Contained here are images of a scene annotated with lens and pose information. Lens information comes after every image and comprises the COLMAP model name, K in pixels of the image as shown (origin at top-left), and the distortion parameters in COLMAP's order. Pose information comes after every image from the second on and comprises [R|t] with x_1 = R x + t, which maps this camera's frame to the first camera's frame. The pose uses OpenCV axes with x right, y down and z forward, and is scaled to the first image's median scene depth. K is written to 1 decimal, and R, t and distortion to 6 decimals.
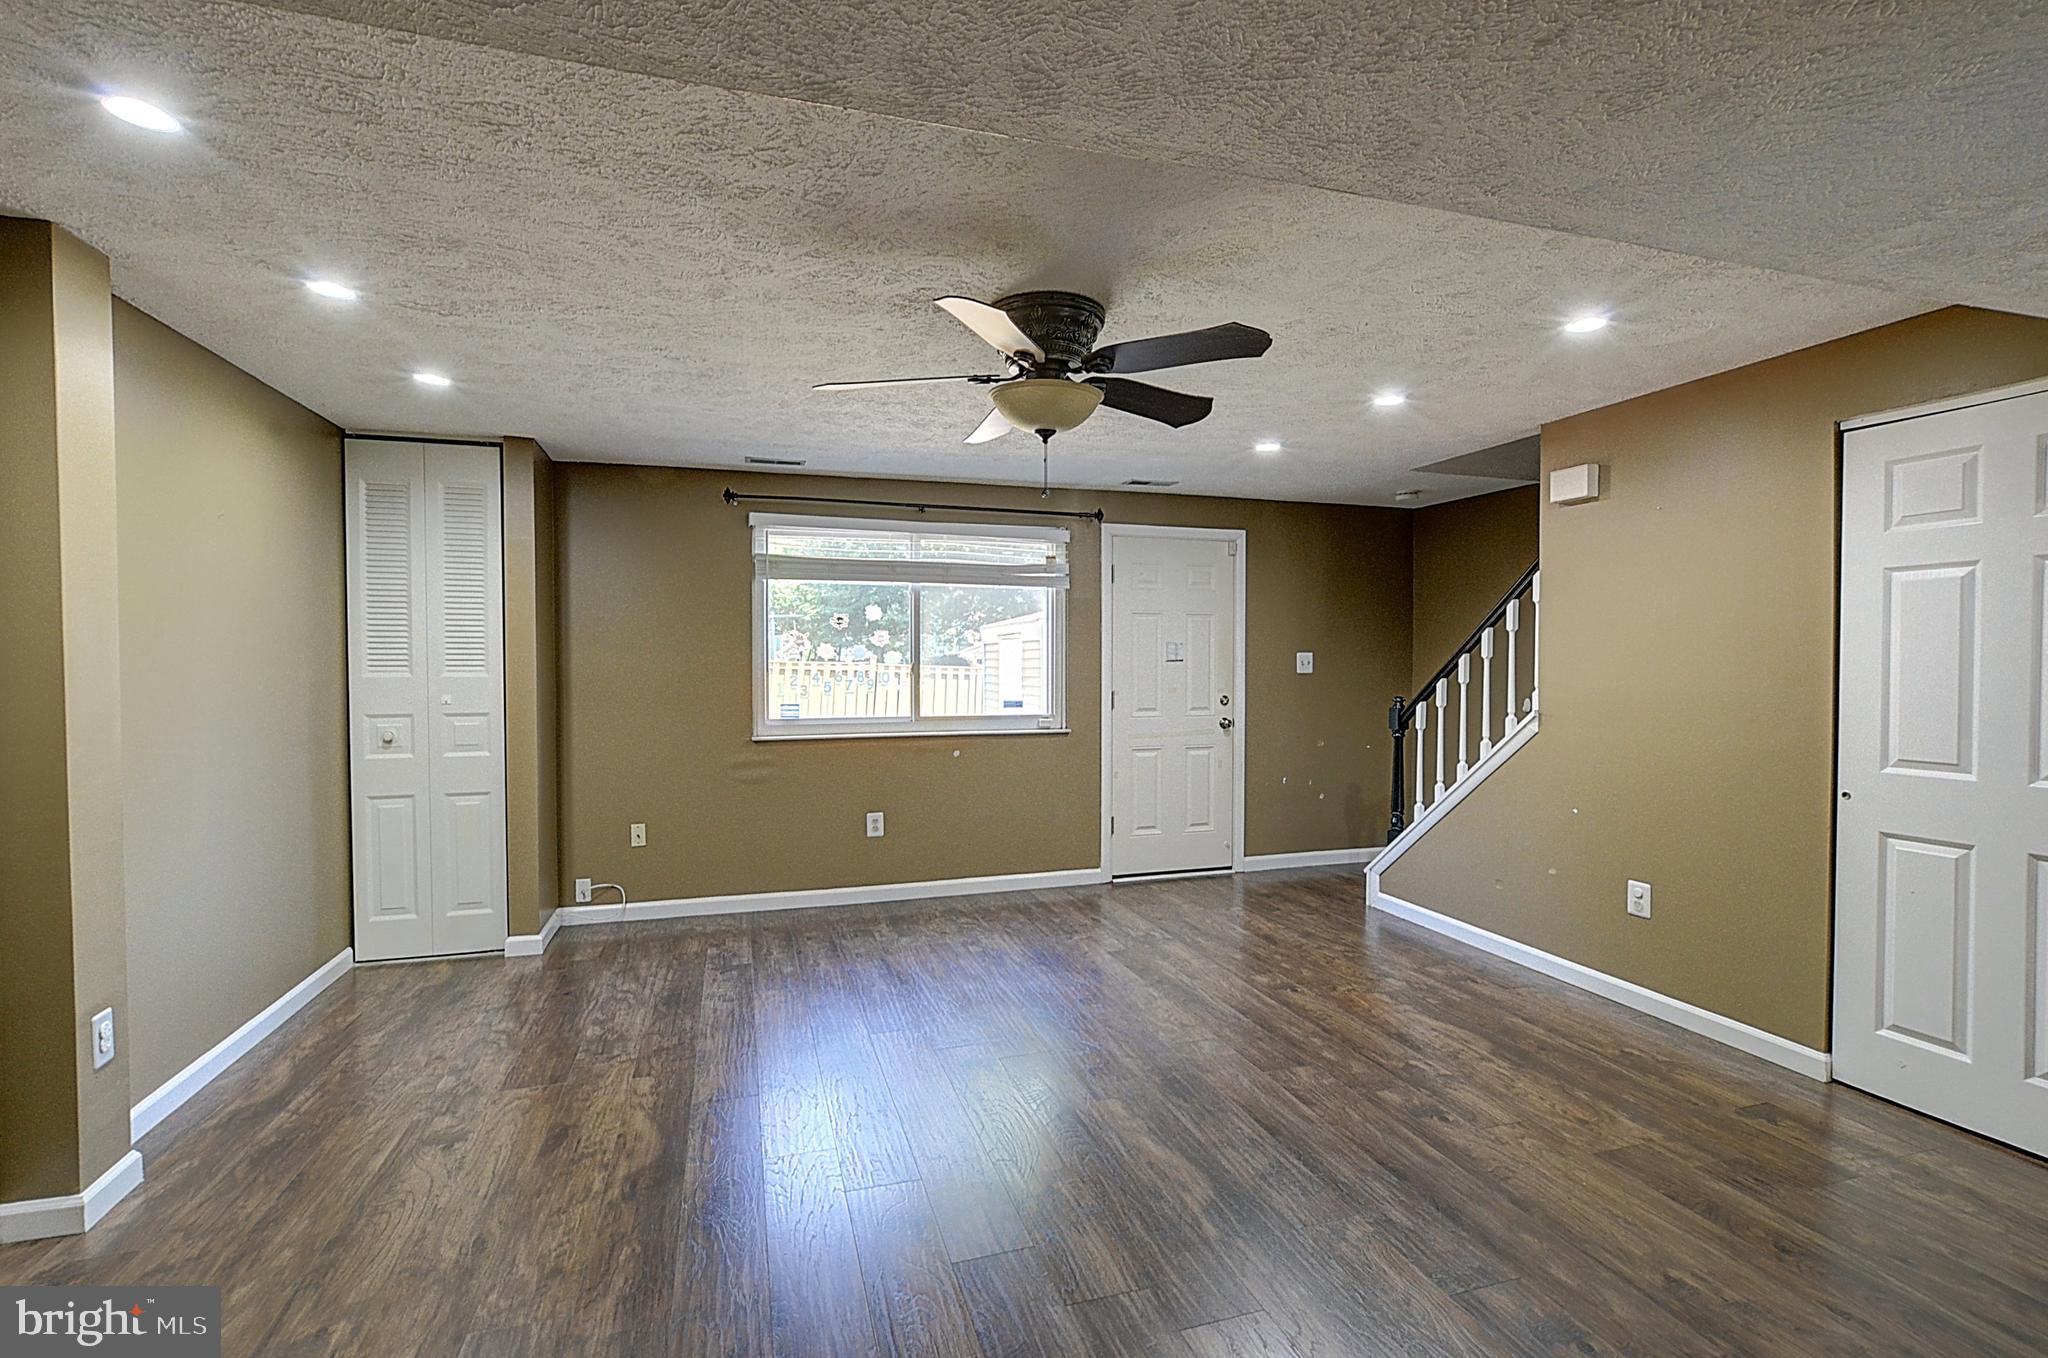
lens RADIAL K [[909.6, 0, 1024.0], [0, 909.6, 679.0], [0, 0, 1]] dist [-0.001135, 0.000025]
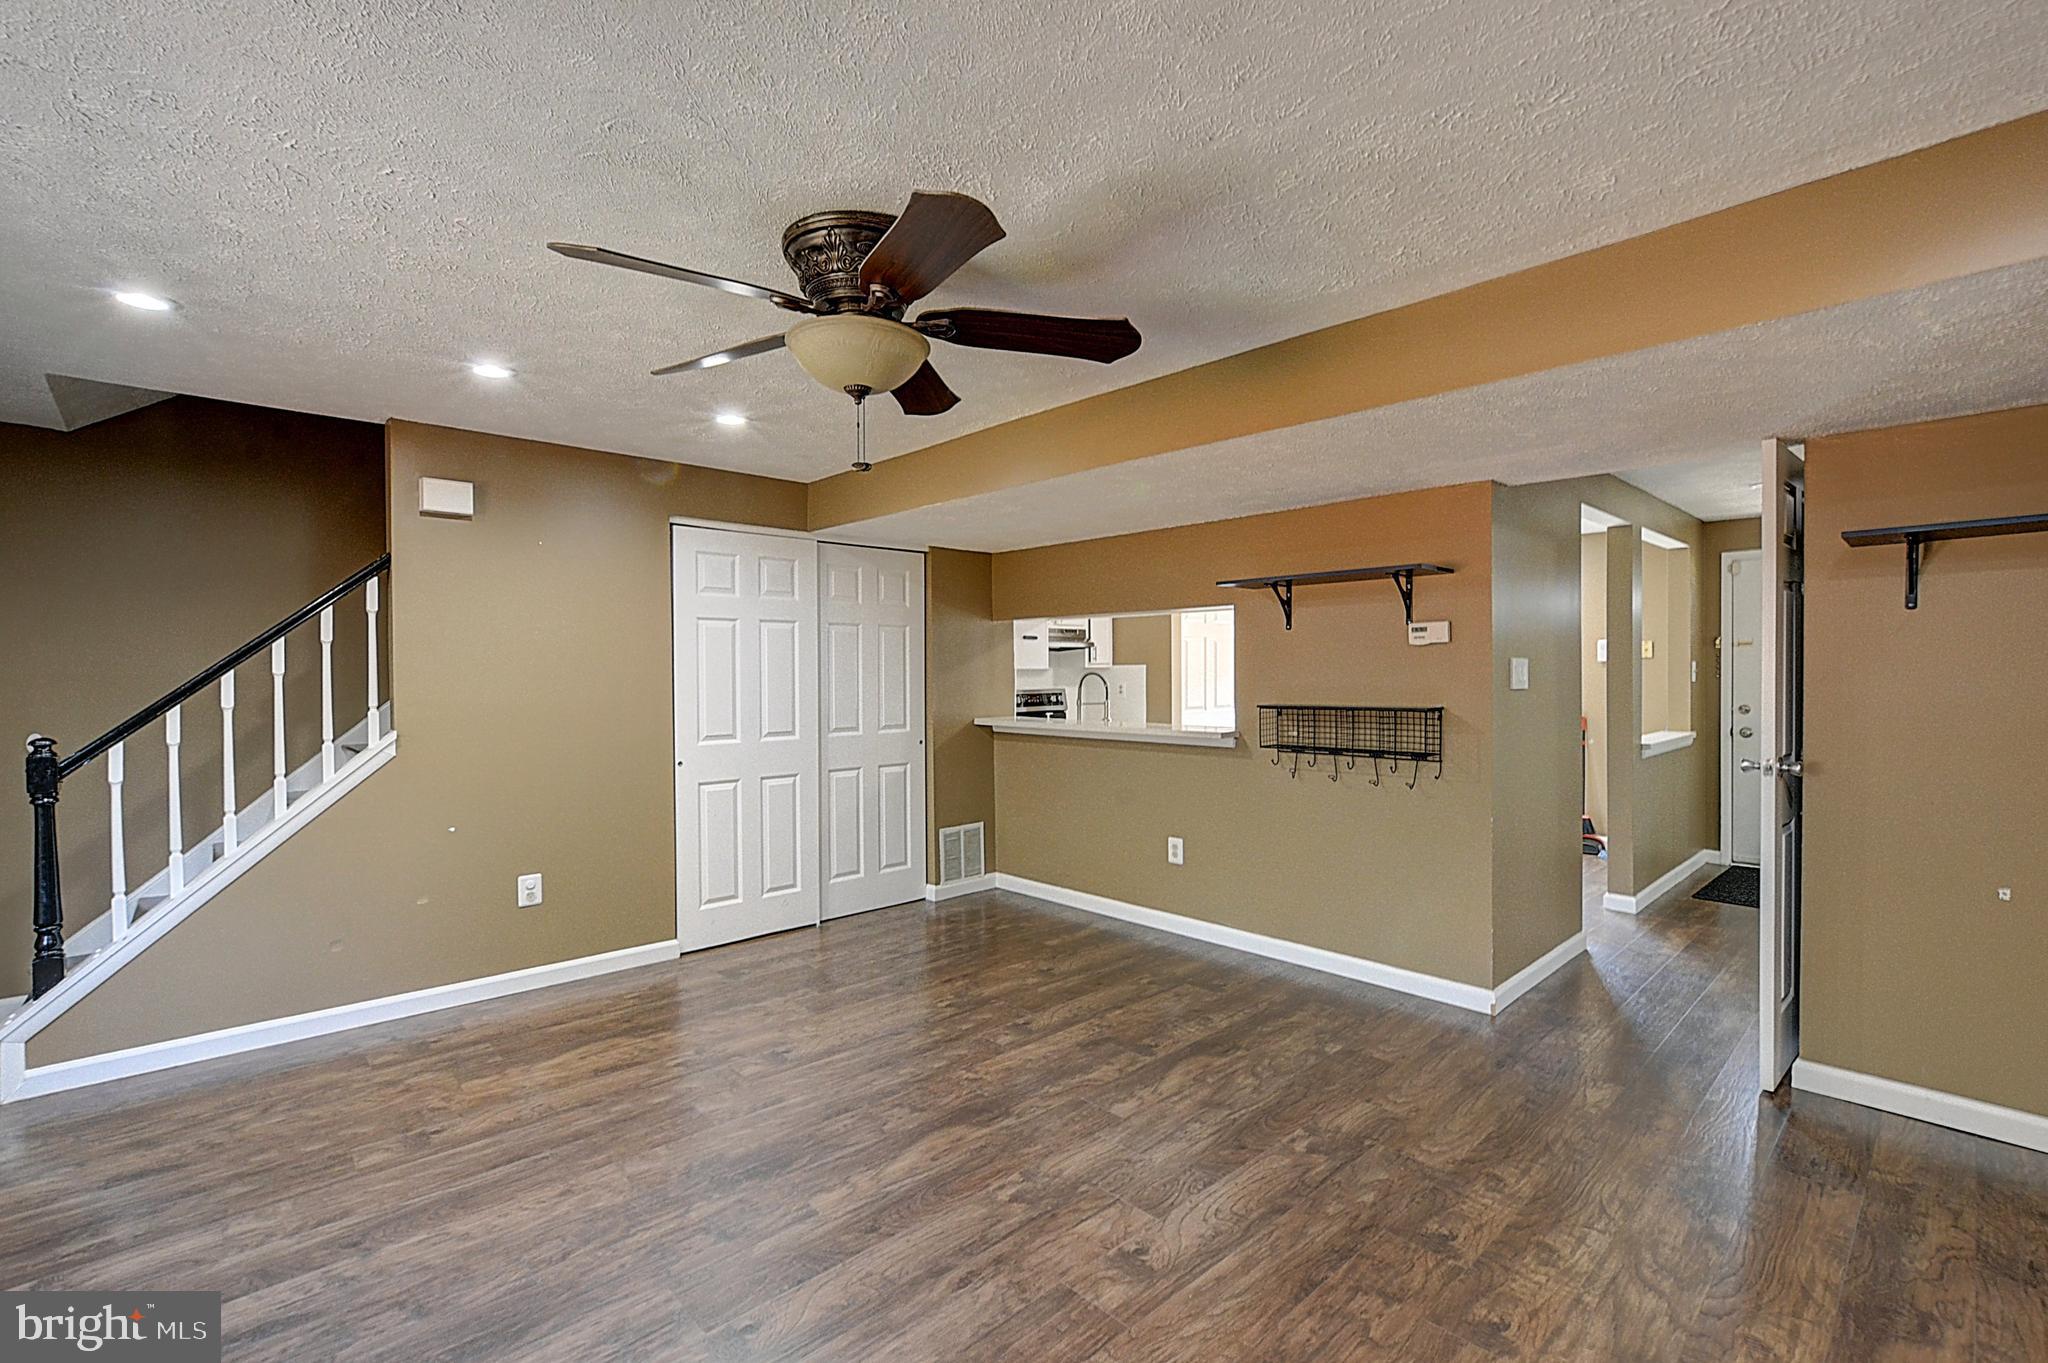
lens RADIAL K [[902.5, 0, 1011.7], [0, 902.5, 687.5], [0, 0, 1]] dist [-0.007918, -0.000161]
pose [[-0.419799, -0.012256, 0.907535, -0.604656], [0.024227, 0.999401, 0.024704, -0.020443], [-0.907294, 0.032358, -0.419250, 0.976653]]
